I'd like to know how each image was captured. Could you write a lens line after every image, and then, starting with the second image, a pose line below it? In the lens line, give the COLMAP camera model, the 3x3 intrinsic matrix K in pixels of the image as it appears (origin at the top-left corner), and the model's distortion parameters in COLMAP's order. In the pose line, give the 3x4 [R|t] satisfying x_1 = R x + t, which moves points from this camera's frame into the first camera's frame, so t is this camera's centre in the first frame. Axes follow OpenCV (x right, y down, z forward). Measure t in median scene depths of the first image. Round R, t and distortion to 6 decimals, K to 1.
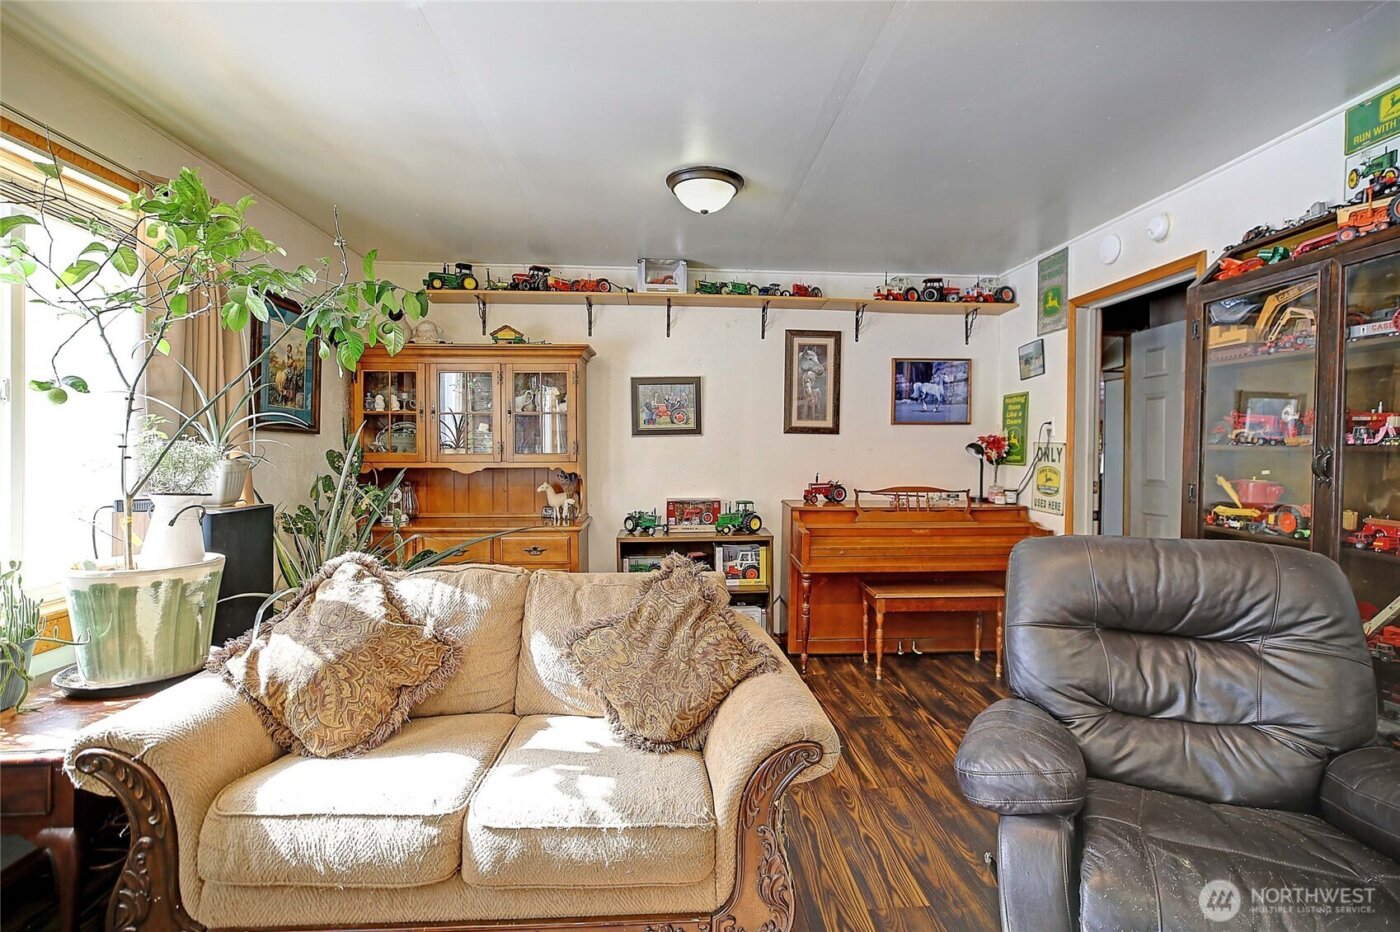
lens RADIAL K [[646.3, 0, 701.5], [0, 646.3, 453.9], [0, 0, 1]] dist [-0.022393, -0.000094]
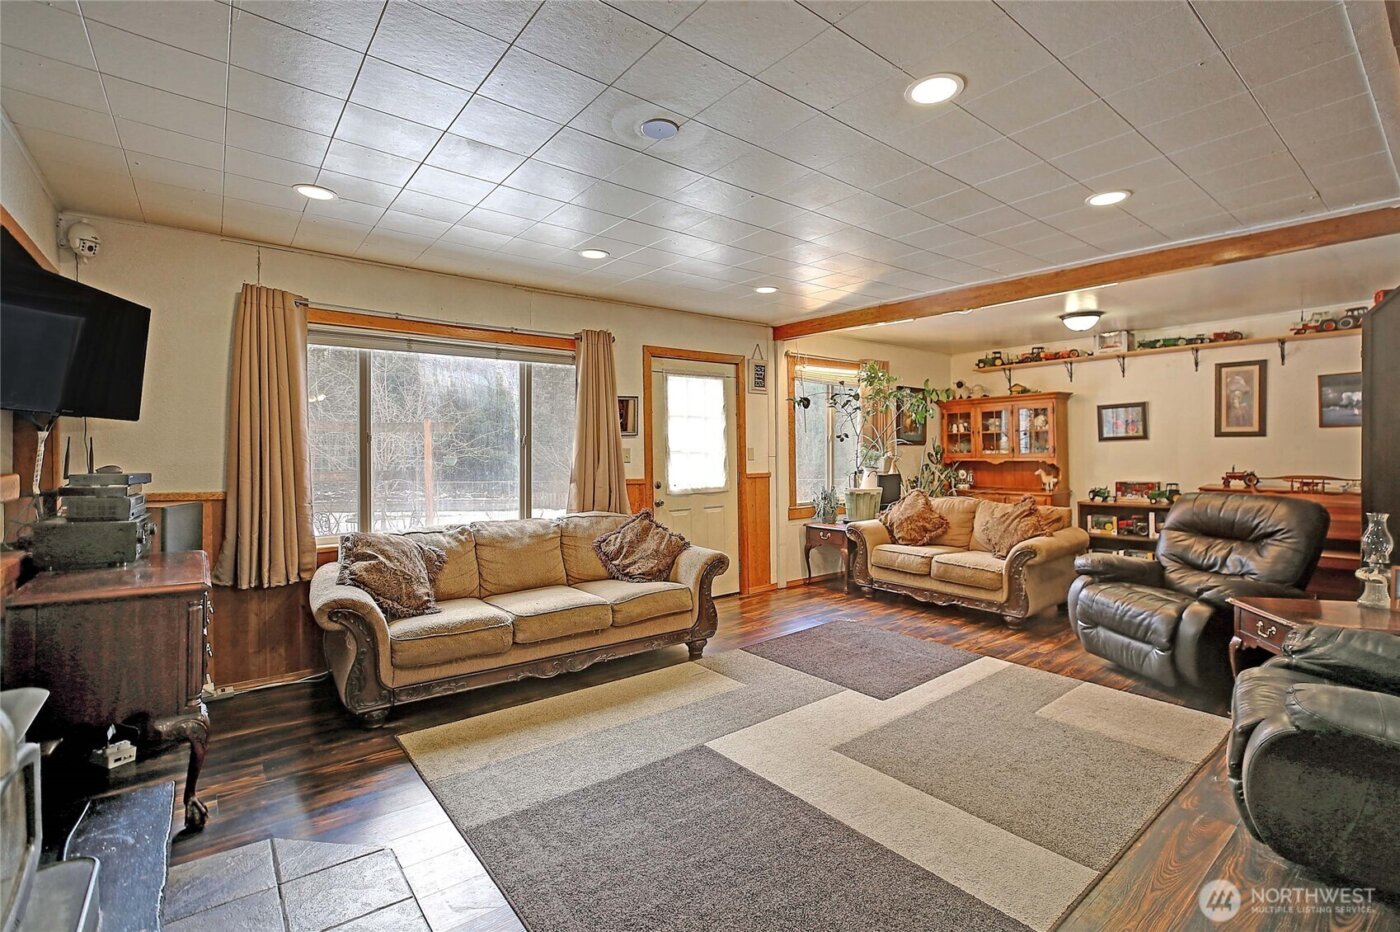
lens RADIAL K [[646.3, 0, 701.5], [0, 646.3, 453.9], [0, 0, 1]] dist [-0.022393, -0.000094]
pose [[0.563099, -0.007542, -0.826355, 0.693311], [0.011993, 0.999928, -0.000954, -0.007173], [0.826302, -0.009373, 0.563149, -0.766287]]
